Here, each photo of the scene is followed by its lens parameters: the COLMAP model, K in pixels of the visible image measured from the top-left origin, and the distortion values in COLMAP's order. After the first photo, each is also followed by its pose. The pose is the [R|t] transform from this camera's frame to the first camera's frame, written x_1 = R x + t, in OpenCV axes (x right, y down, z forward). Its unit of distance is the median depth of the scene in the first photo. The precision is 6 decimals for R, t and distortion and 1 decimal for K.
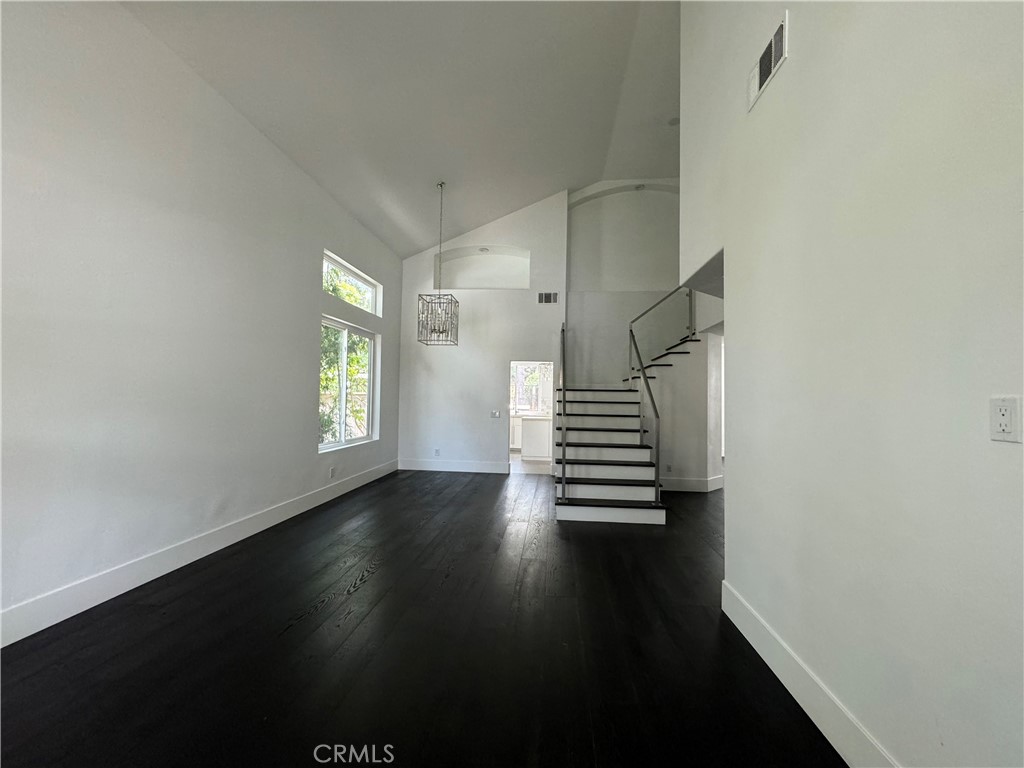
lens RADIAL K [[407.8, 0, 512.0], [0, 407.8, 384.0], [0, 0, 1]] dist [-0.002035, -0.000397]
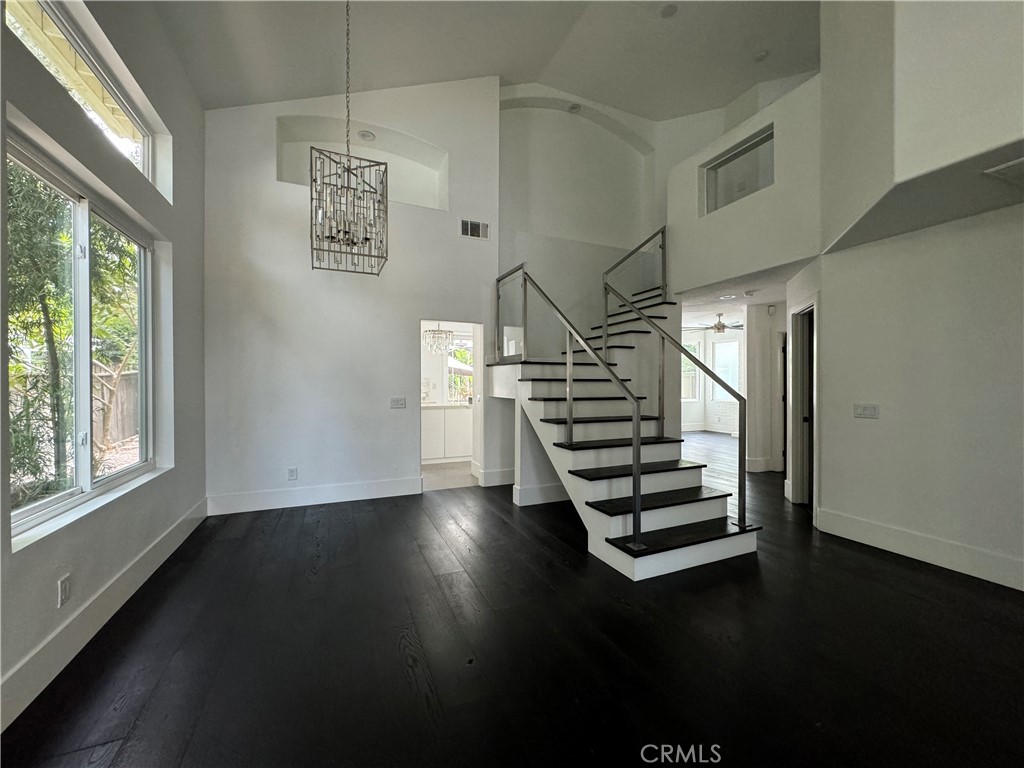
lens RADIAL K [[407.8, 0, 512.0], [0, 407.8, 384.0], [0, 0, 1]] dist [-0.002035, -0.000397]
pose [[0.867147, -0.019663, 0.497665, -0.202962], [-0.002582, 0.999029, 0.043971, 0.017256], [-0.498046, -0.039414, 0.866254, 0.369823]]
